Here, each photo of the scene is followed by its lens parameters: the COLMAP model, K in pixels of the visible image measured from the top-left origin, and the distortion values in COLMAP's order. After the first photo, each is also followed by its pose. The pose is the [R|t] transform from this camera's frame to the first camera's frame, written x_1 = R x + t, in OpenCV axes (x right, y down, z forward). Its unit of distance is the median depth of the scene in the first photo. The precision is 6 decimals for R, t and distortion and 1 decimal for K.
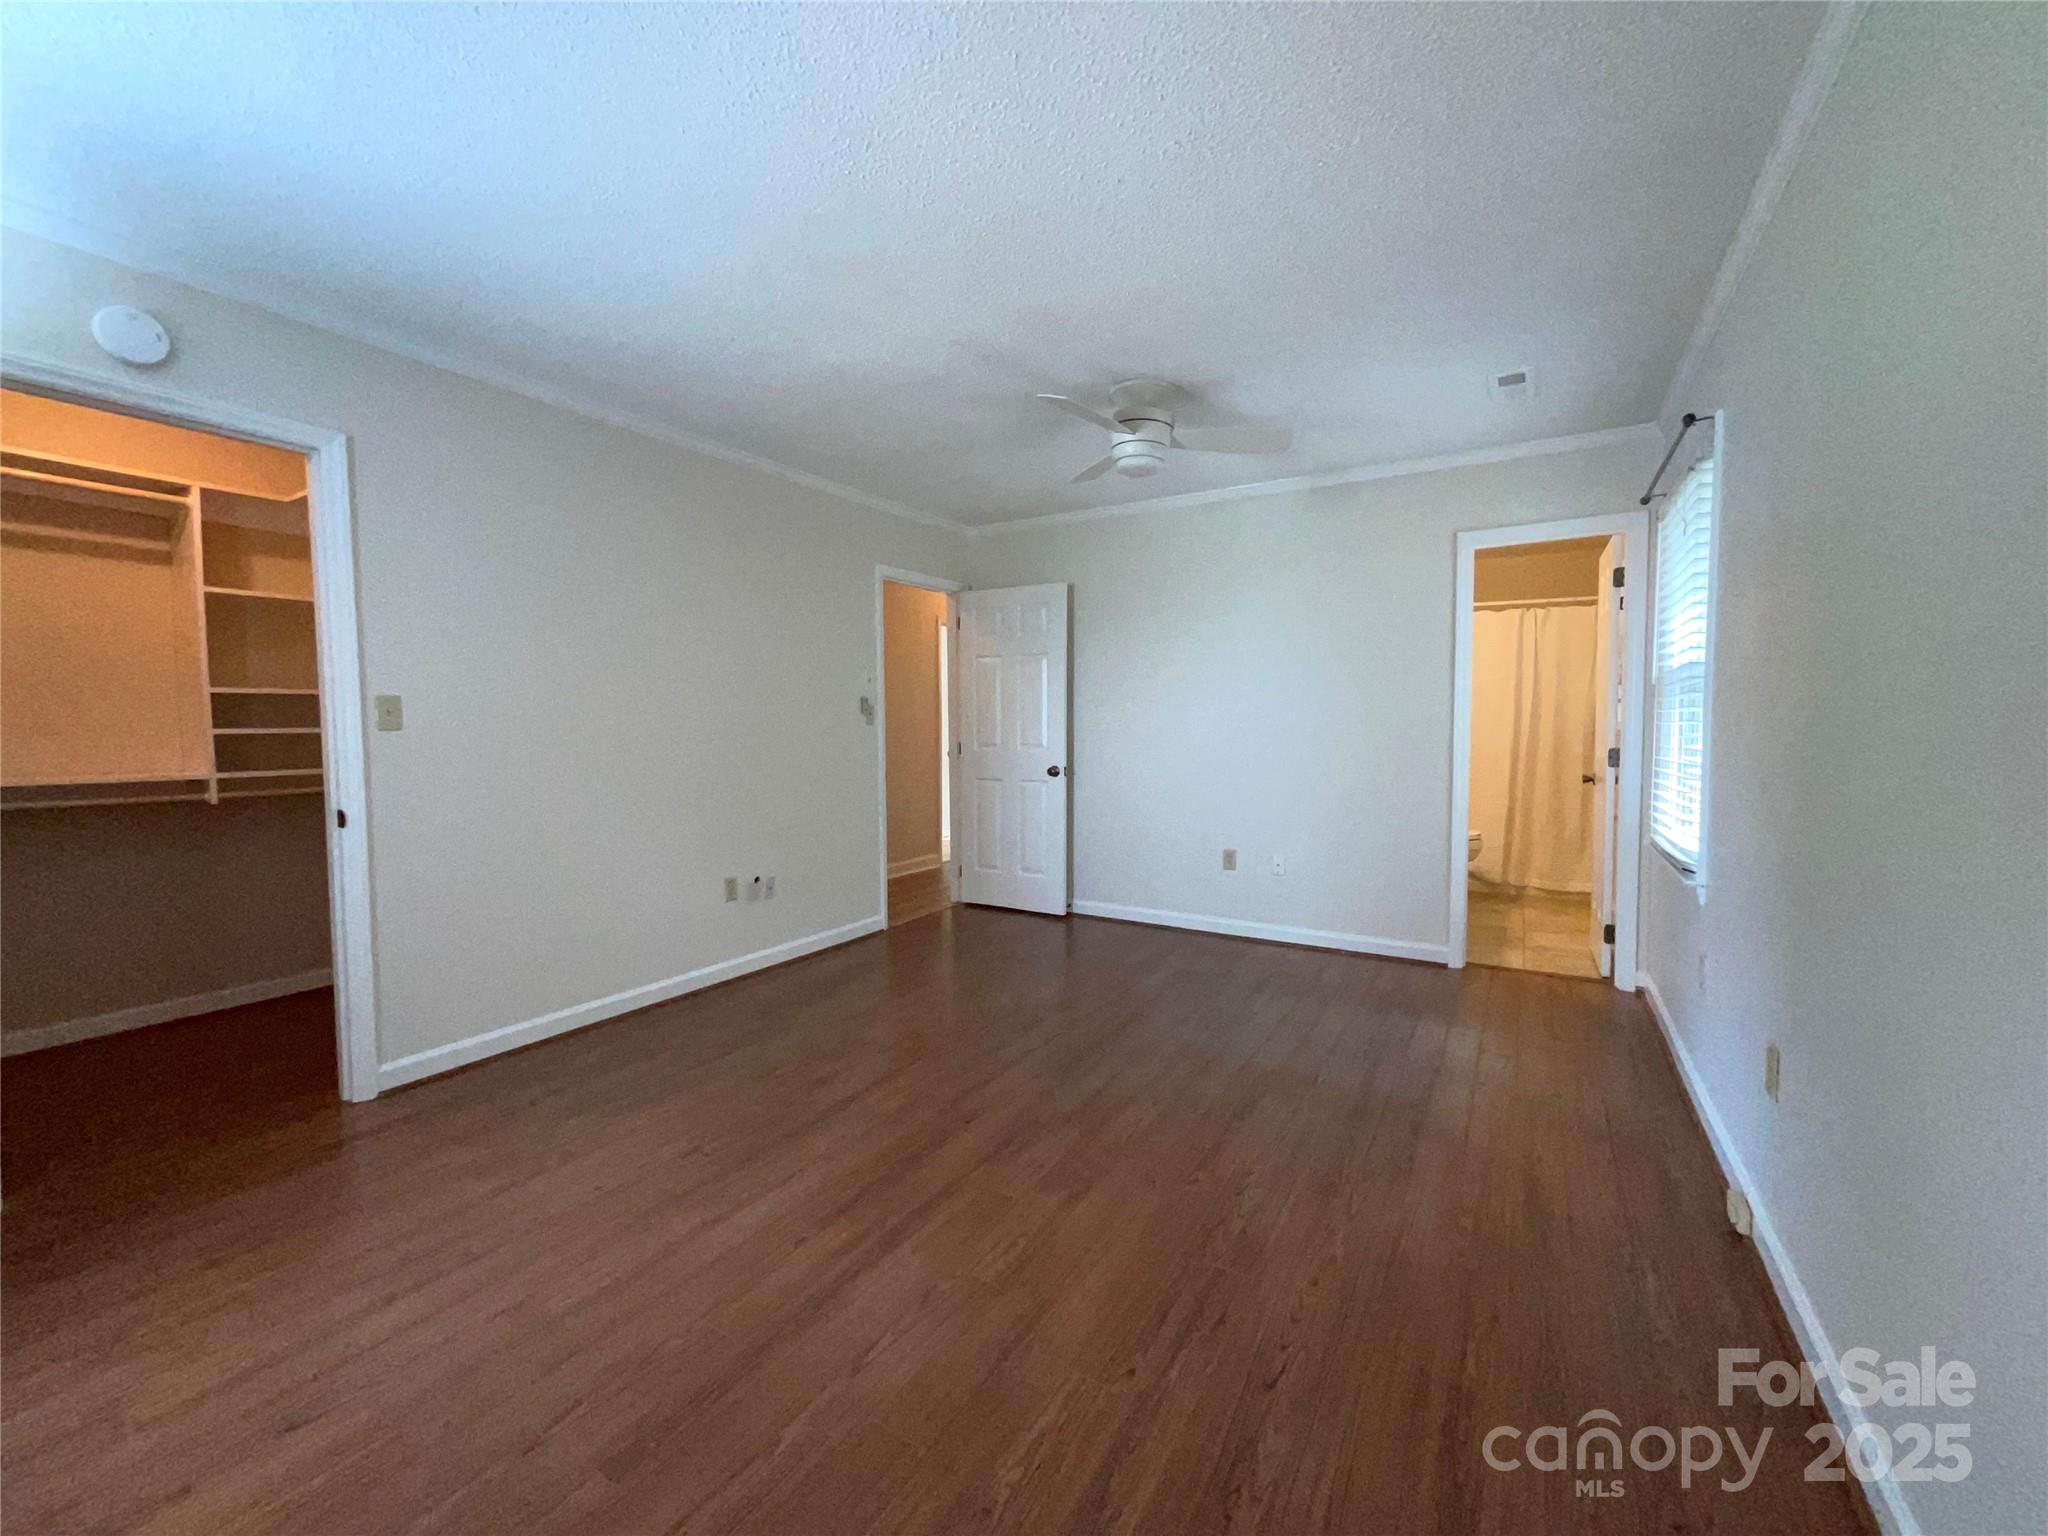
lens RADIAL K [[822.5, 0, 1024.0], [0, 822.5, 768.0], [0, 0, 1]] dist [-0.002376, -0.000100]
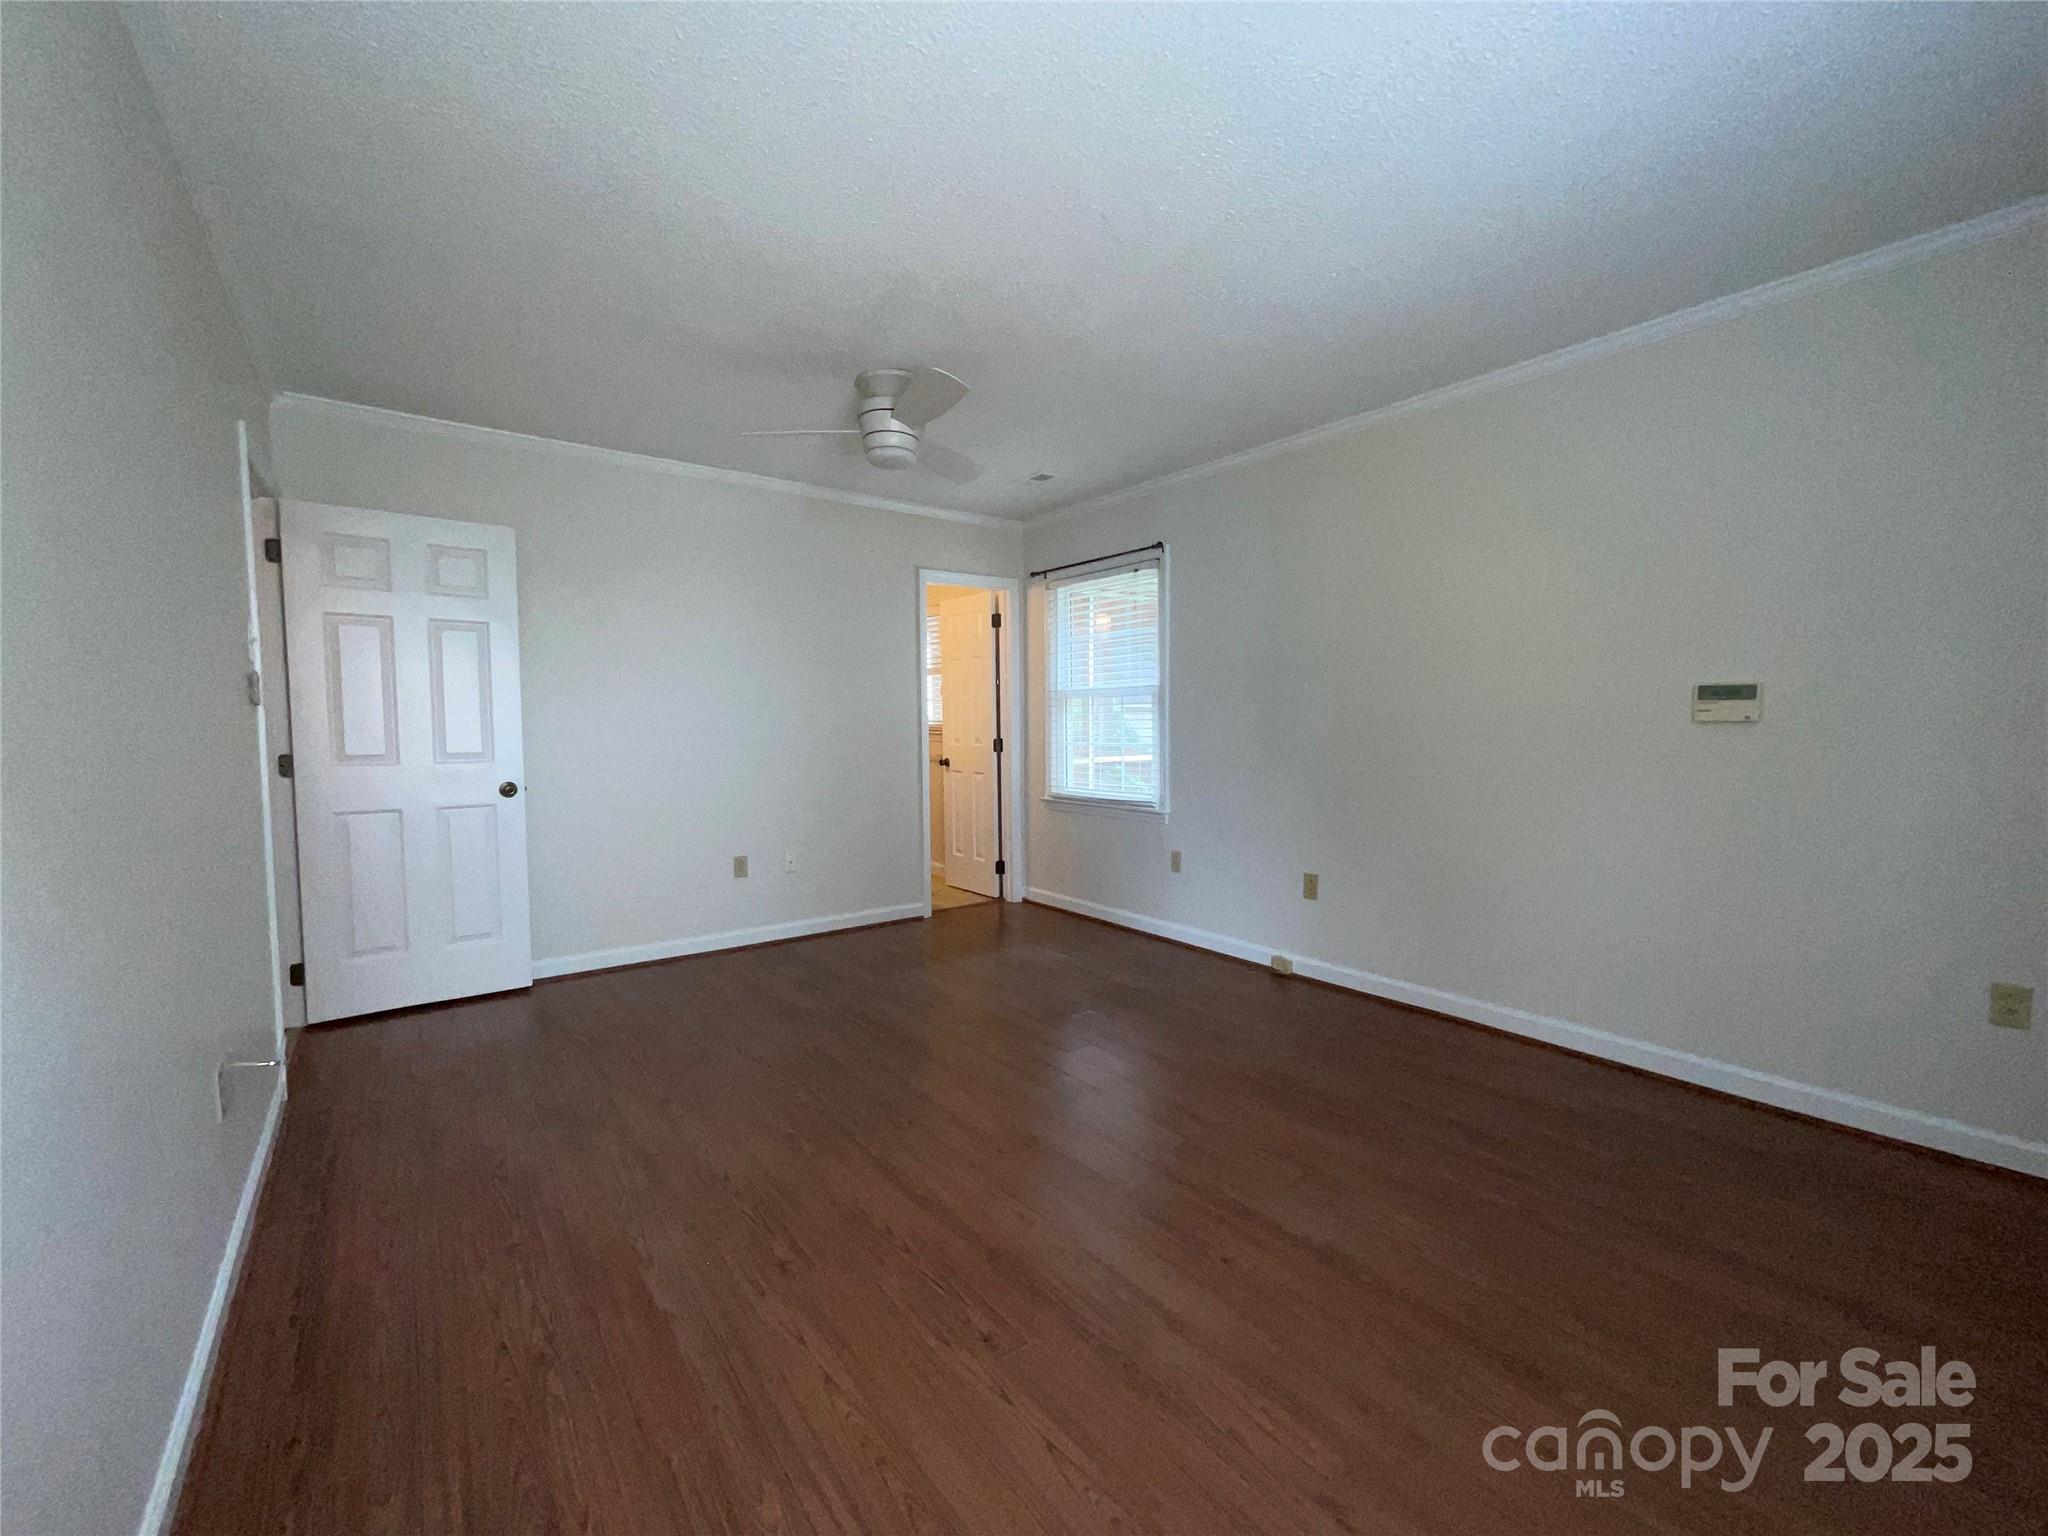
lens RADIAL K [[822.5, 0, 1024.0], [0, 822.5, 768.0], [0, 0, 1]] dist [-0.002376, -0.000100]
pose [[0.363508, -0.053639, 0.930046, -0.608799], [0.053030, 0.997914, 0.036827, -0.022731], [-0.930080, 0.035934, 0.365594, 0.425571]]
